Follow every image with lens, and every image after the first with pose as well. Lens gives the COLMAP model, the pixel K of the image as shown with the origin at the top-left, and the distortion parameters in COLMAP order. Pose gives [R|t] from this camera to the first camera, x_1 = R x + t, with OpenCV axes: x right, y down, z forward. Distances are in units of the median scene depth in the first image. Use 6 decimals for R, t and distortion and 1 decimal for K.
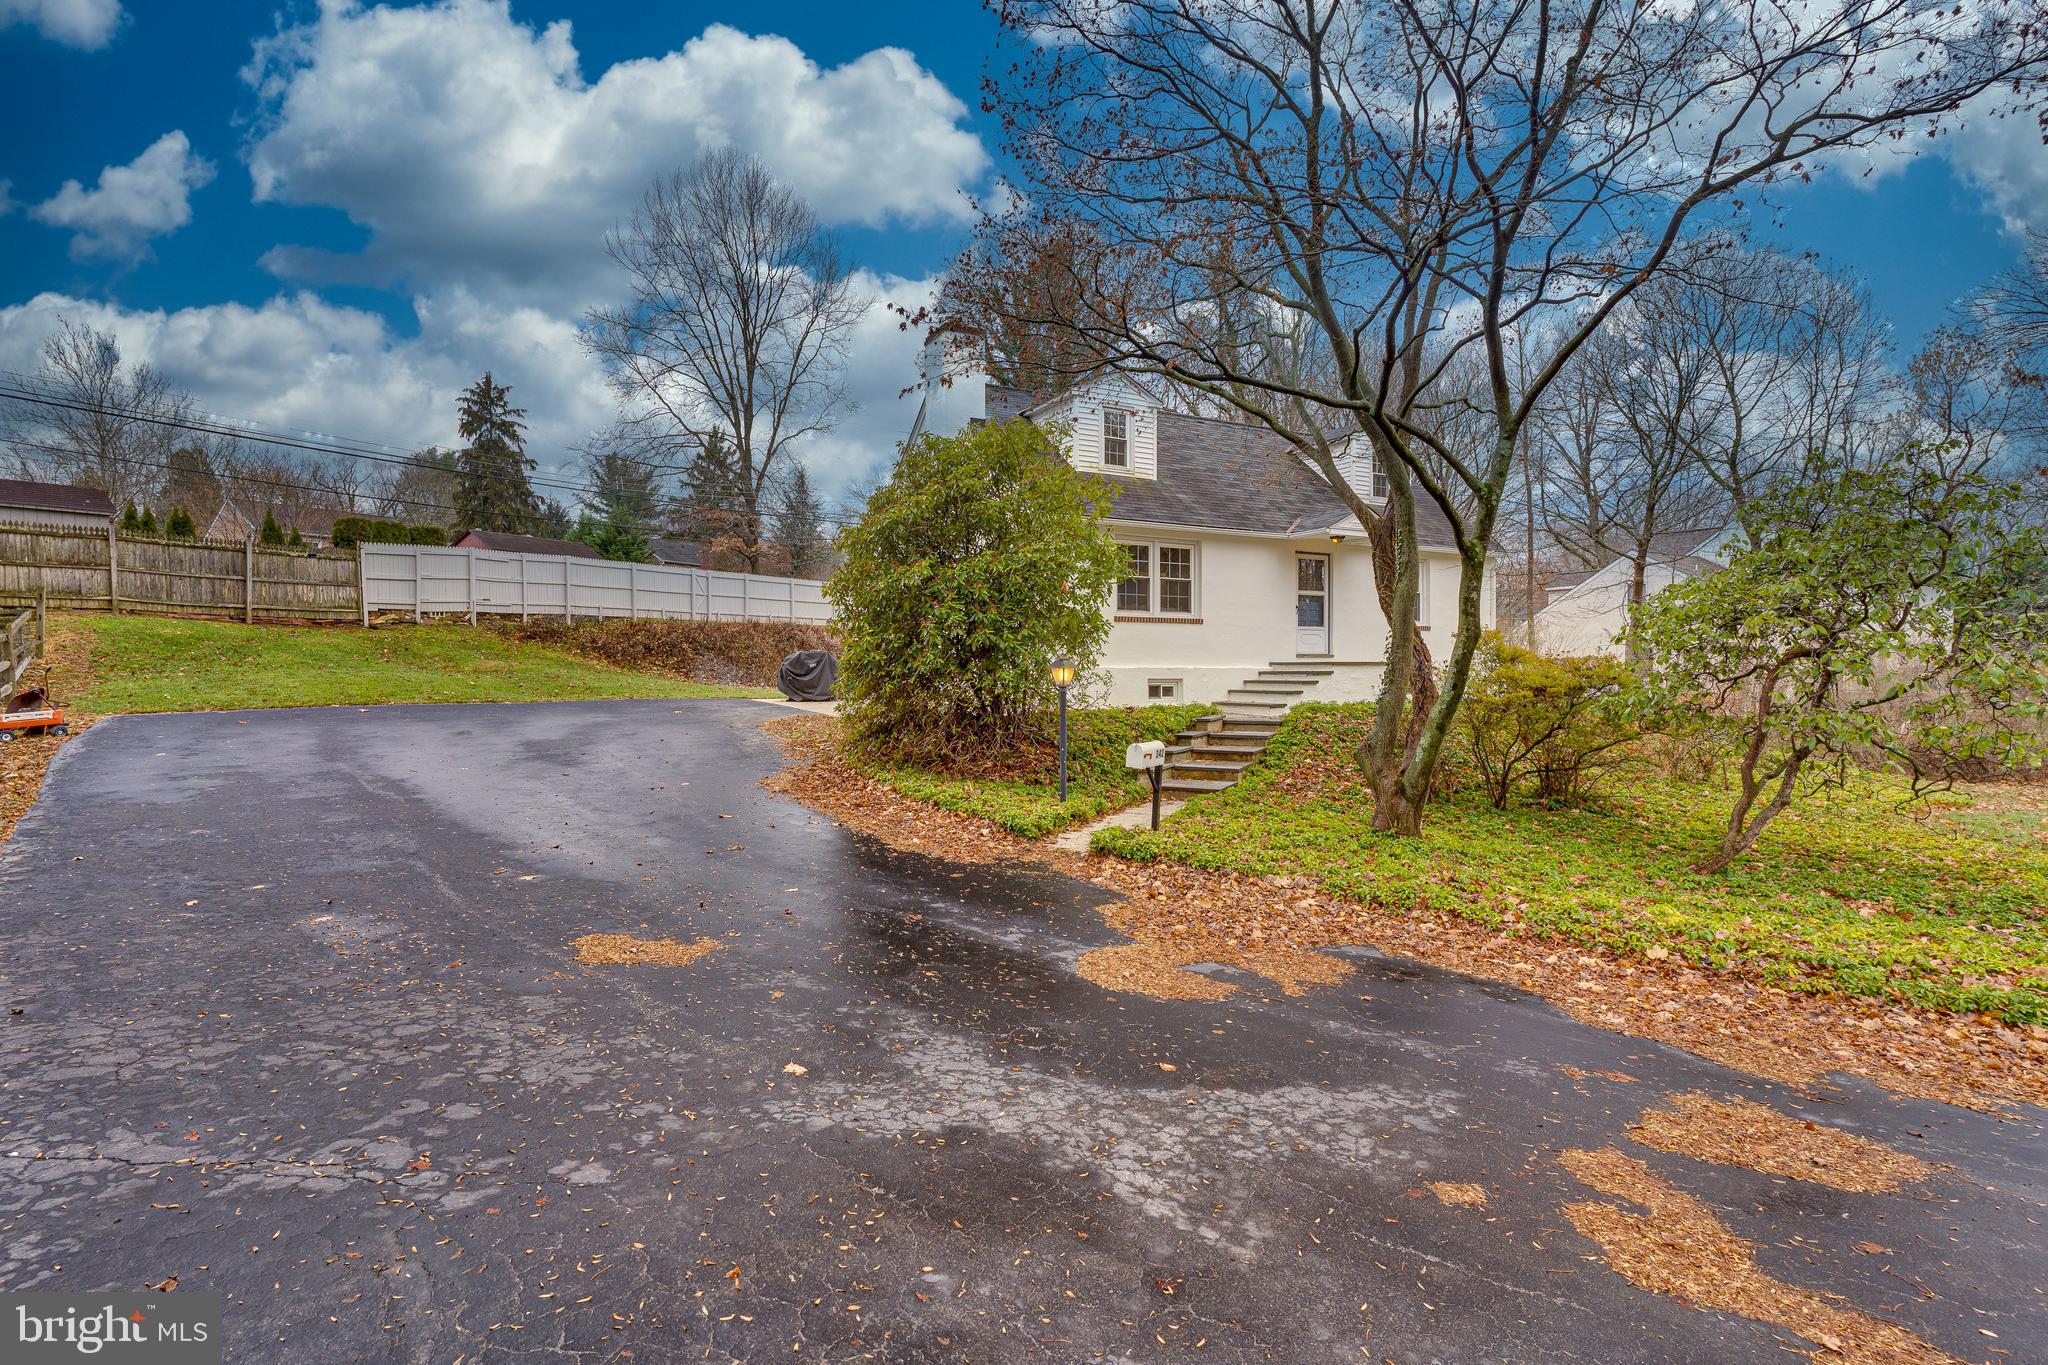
lens RADIAL K [[982.8, 0, 1023.3], [0, 982.8, 710.1], [0, 0, 1]] dist [-0.004825, -0.001376]
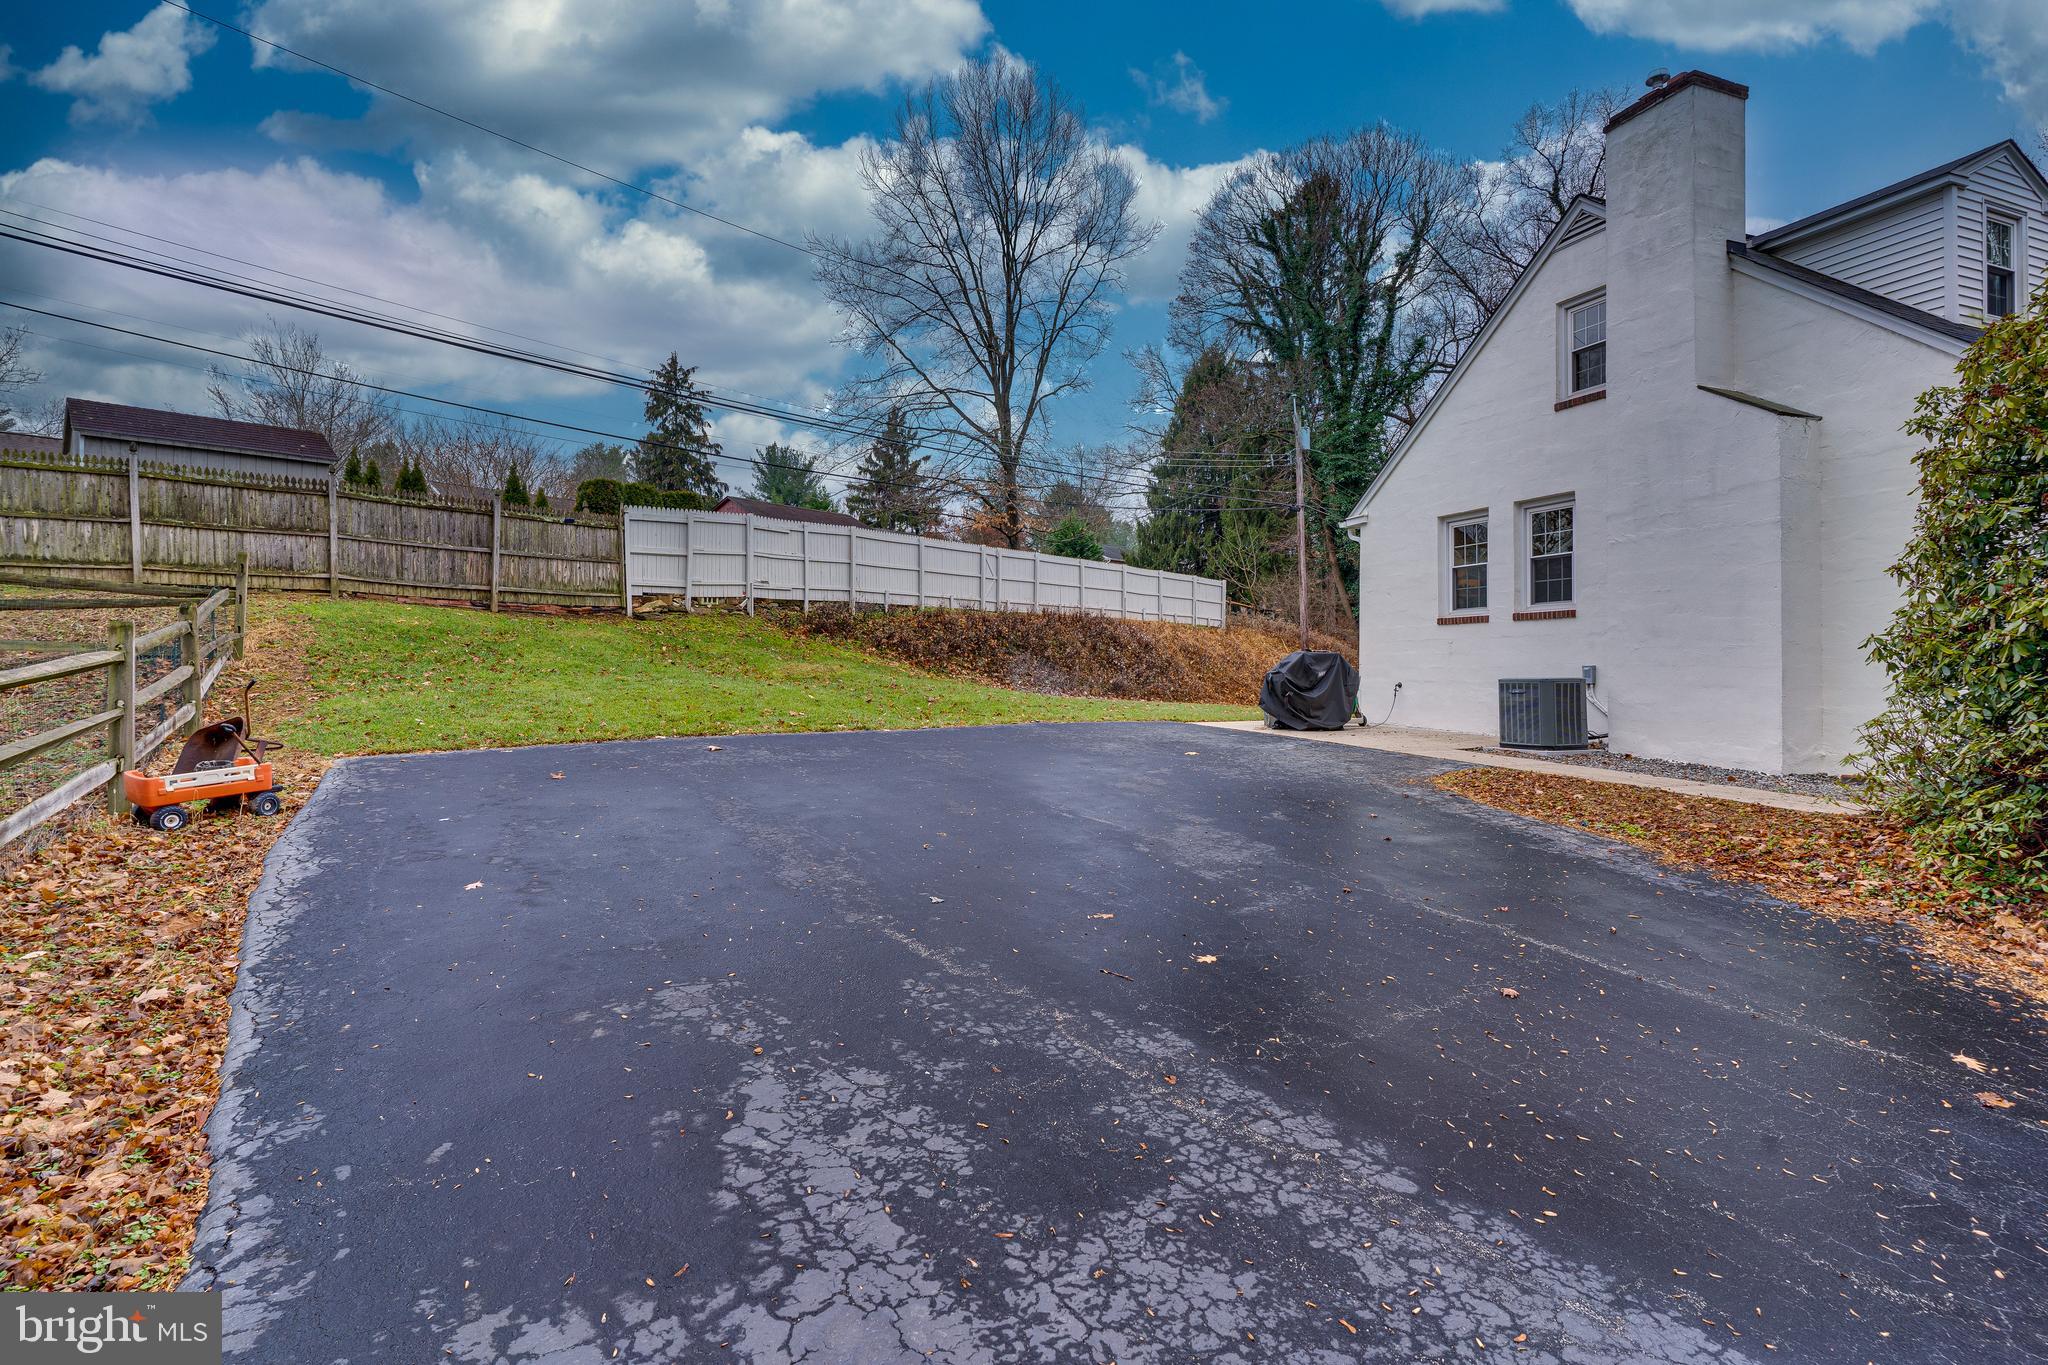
lens RADIAL K [[1026.5, 0, 1024.0], [0, 1026.5, 682.5], [0, 0, 1]] dist [0.000274, -0.000228]
pose [[0.990714, 0.005681, -0.135846, -0.263695], [-0.009359, 0.999606, -0.026449, -0.016622], [0.135642, 0.027475, 0.990377, 0.262853]]
